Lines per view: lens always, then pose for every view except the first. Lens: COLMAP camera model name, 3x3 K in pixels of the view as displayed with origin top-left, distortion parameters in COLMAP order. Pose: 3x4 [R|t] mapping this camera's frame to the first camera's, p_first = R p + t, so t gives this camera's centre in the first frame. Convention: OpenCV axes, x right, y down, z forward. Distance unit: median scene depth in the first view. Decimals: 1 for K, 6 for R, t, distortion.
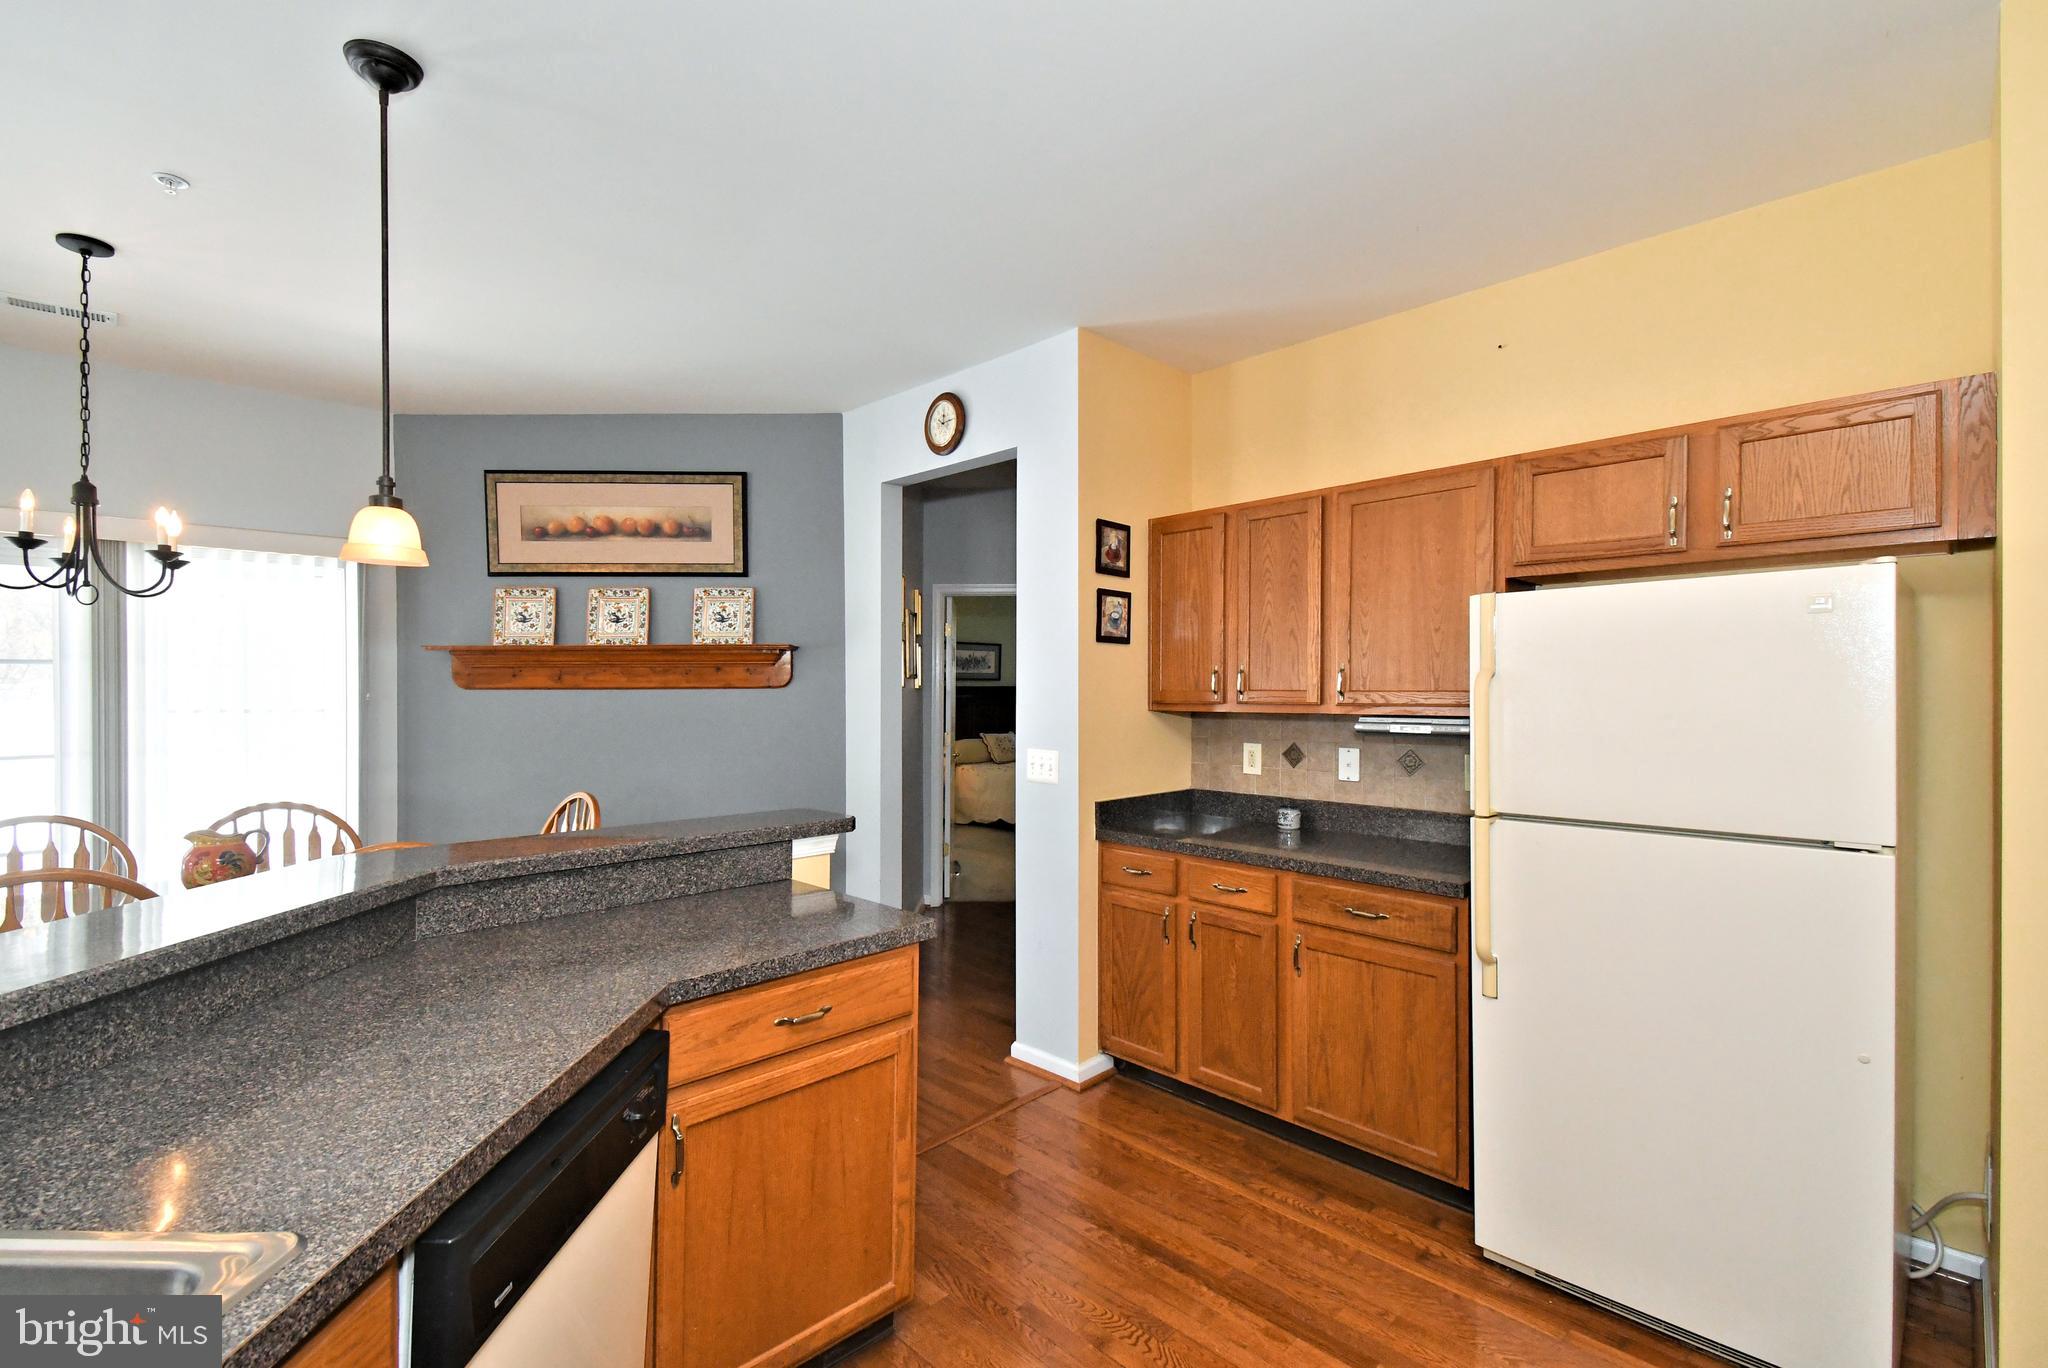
lens RADIAL K [[917.1, 0, 1032.9], [0, 917.1, 691.9], [0, 0, 1]] dist [0.059400, -0.034063]
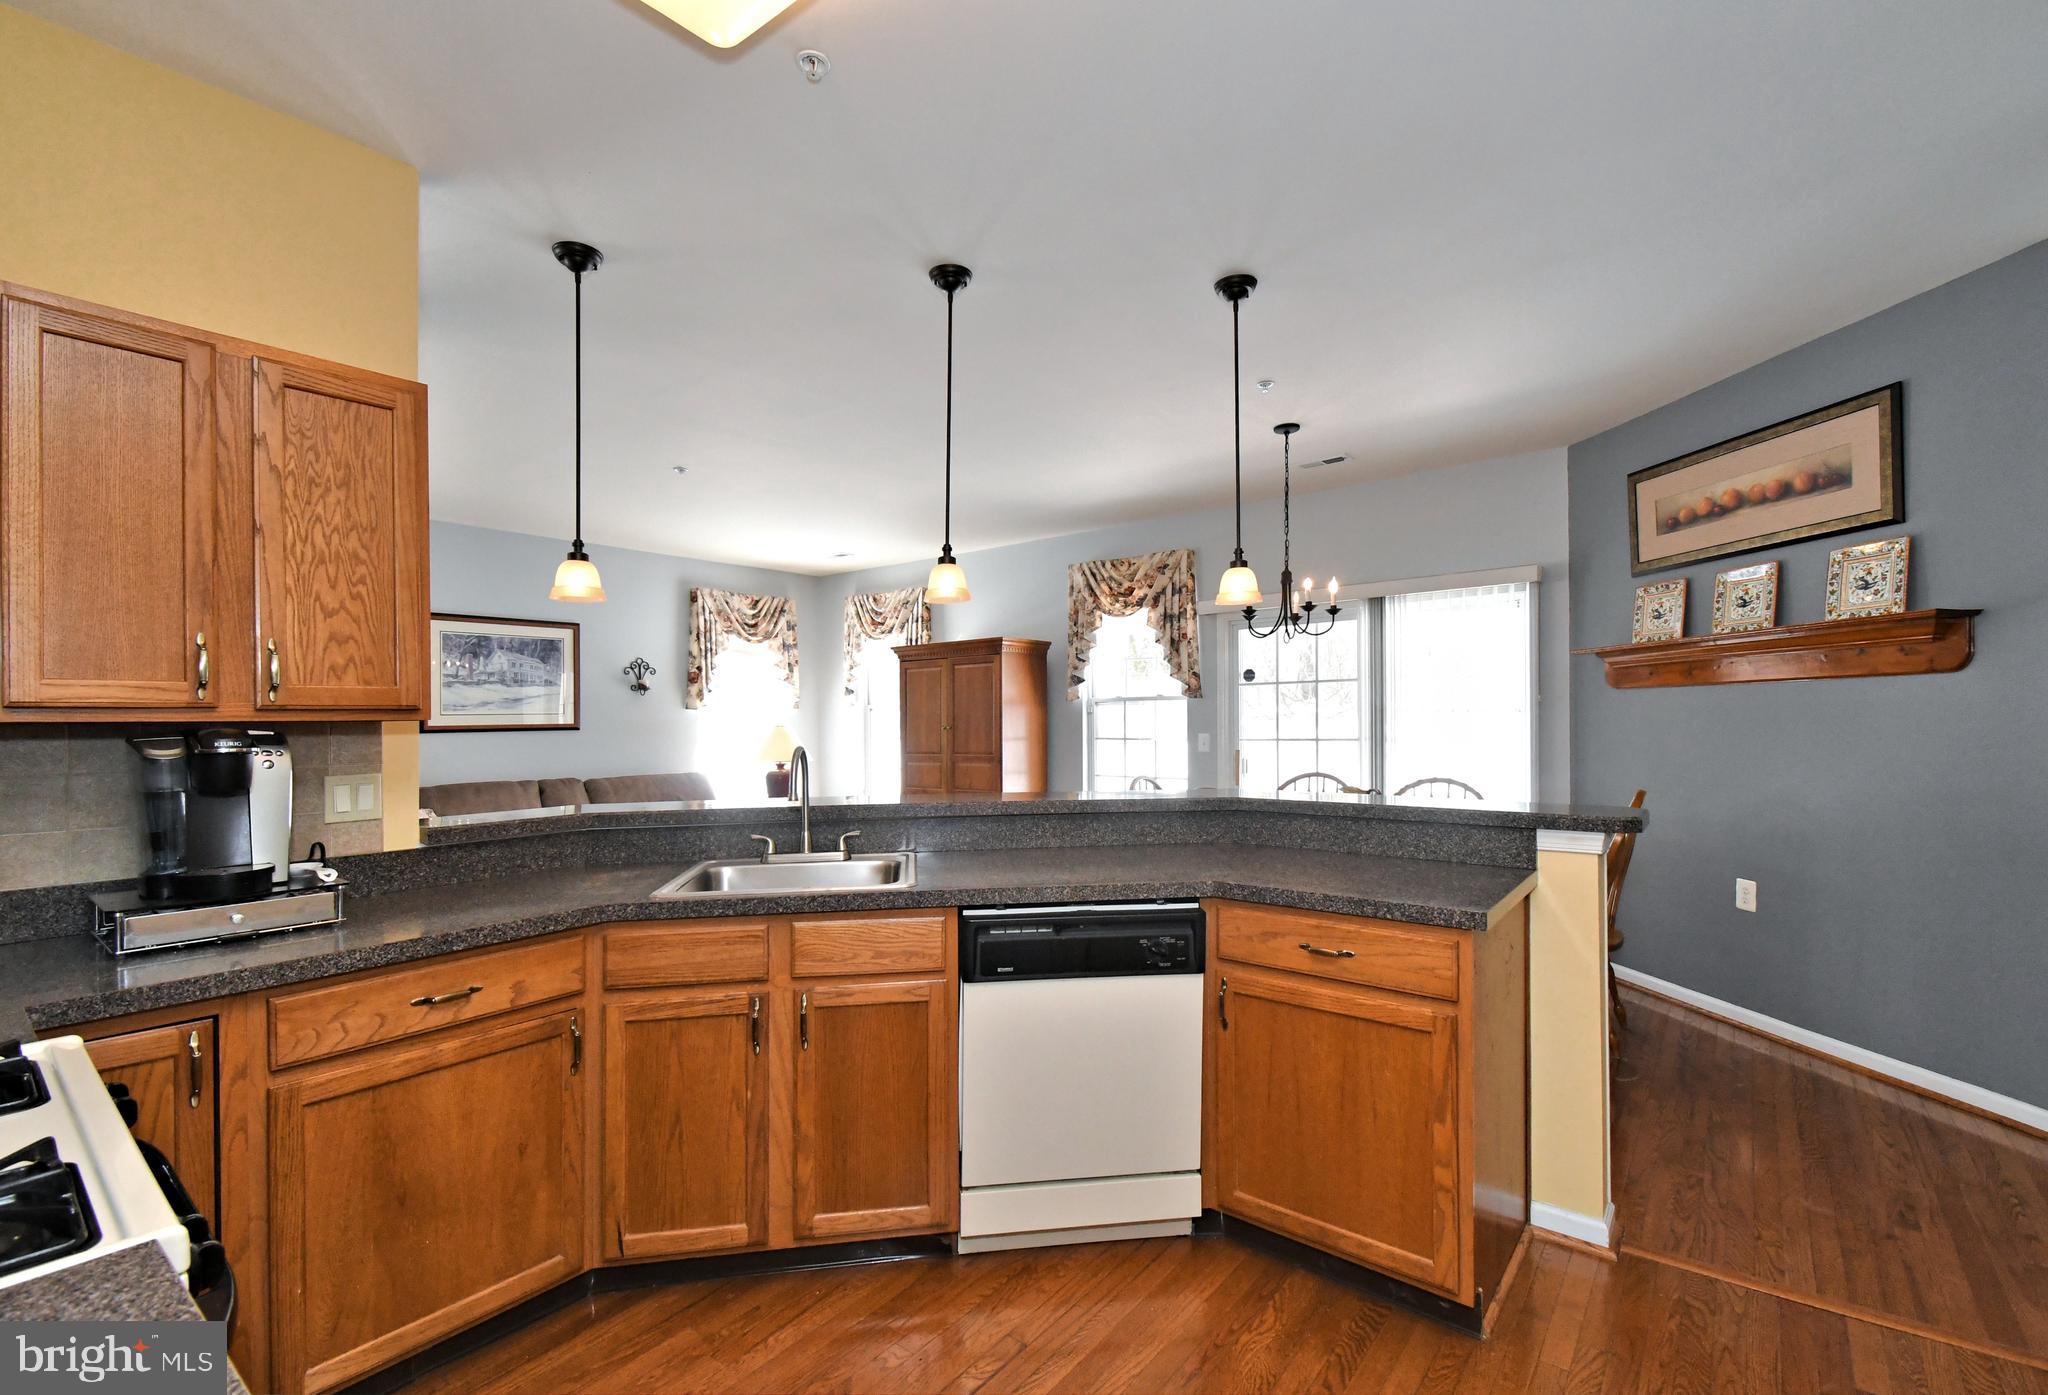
lens RADIAL K [[910.8, 0, 1019.4], [0, 910.8, 737.9], [0, 0, 1]] dist [0.050015, -0.027292]
pose [[0.123705, 0.017721, -0.992161, 0.350125], [0.012237, 0.999737, 0.019382, 0.024500], [0.992244, -0.014539, 0.123456, 0.207226]]
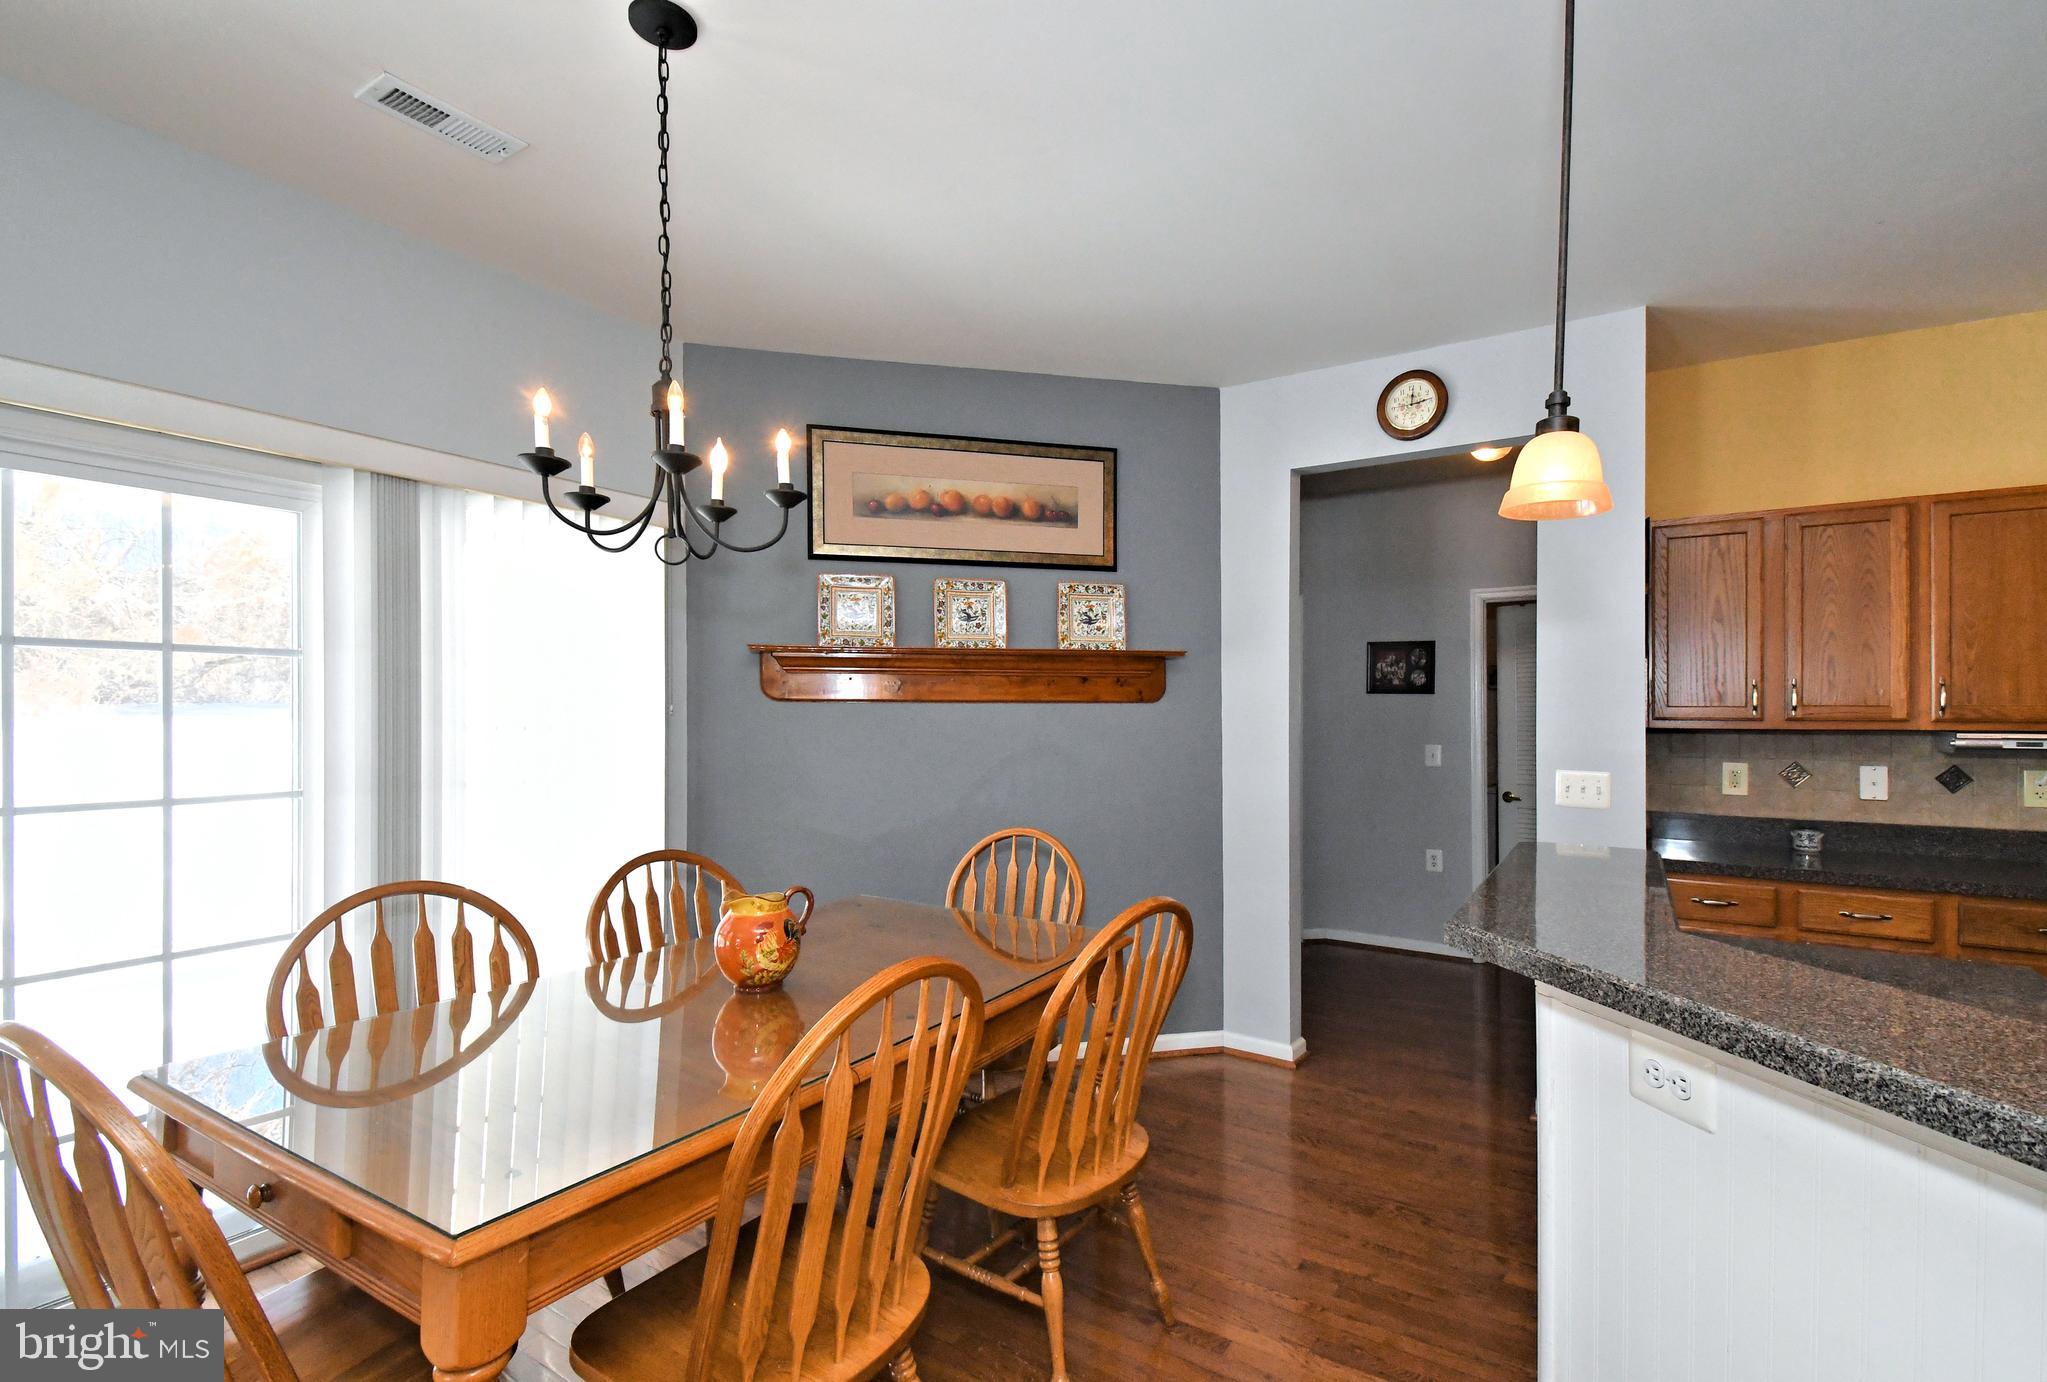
lens RADIAL K [[926.6, 0, 1056.0], [0, 926.6, 711.3], [0, 0, 1]] dist [0.017188, -0.000677]
pose [[0.972671, 0.004950, 0.232133, -0.568544], [-0.003599, 0.999974, -0.006242, 0.009850], [-0.232158, 0.005236, 0.972664, 0.184990]]
